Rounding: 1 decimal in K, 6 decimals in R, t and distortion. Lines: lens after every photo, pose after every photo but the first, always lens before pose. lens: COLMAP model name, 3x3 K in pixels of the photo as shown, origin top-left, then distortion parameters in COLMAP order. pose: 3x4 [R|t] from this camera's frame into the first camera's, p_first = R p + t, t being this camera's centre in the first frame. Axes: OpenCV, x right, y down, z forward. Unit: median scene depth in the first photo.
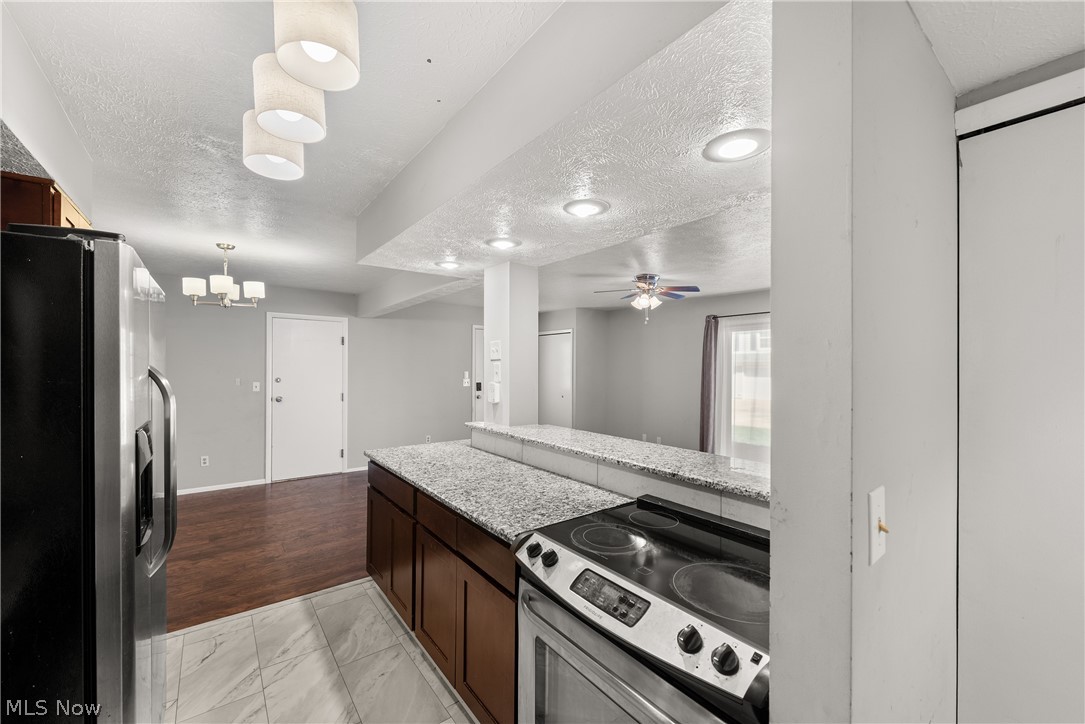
lens RADIAL K [[431.2, 0, 542.6], [0, 431.2, 368.9], [0, 0, 1]] dist [0.009027, -0.003319]
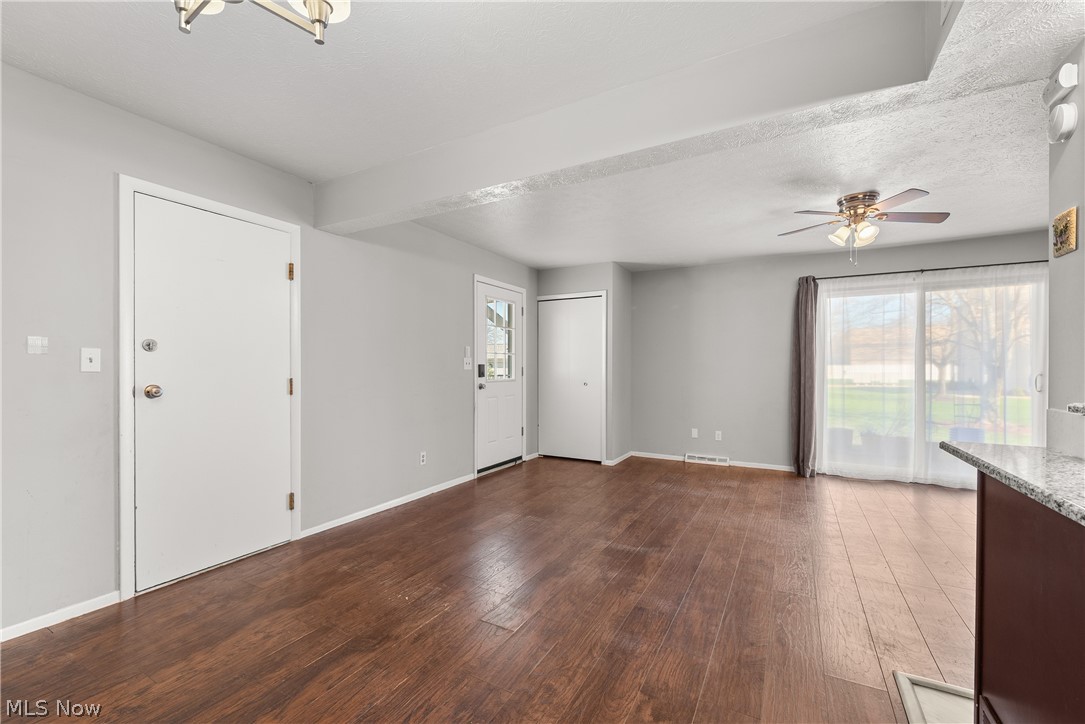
lens RADIAL K [[448.3, 0, 541.5], [0, 448.3, 371.4], [0, 0, 1]] dist [0.006705, -0.003696]
pose [[0.917442, -0.006772, 0.397813, -0.616535], [0.003939, 0.999961, 0.007937, 0.068759], [-0.397851, -0.005715, 0.917432, 0.639720]]
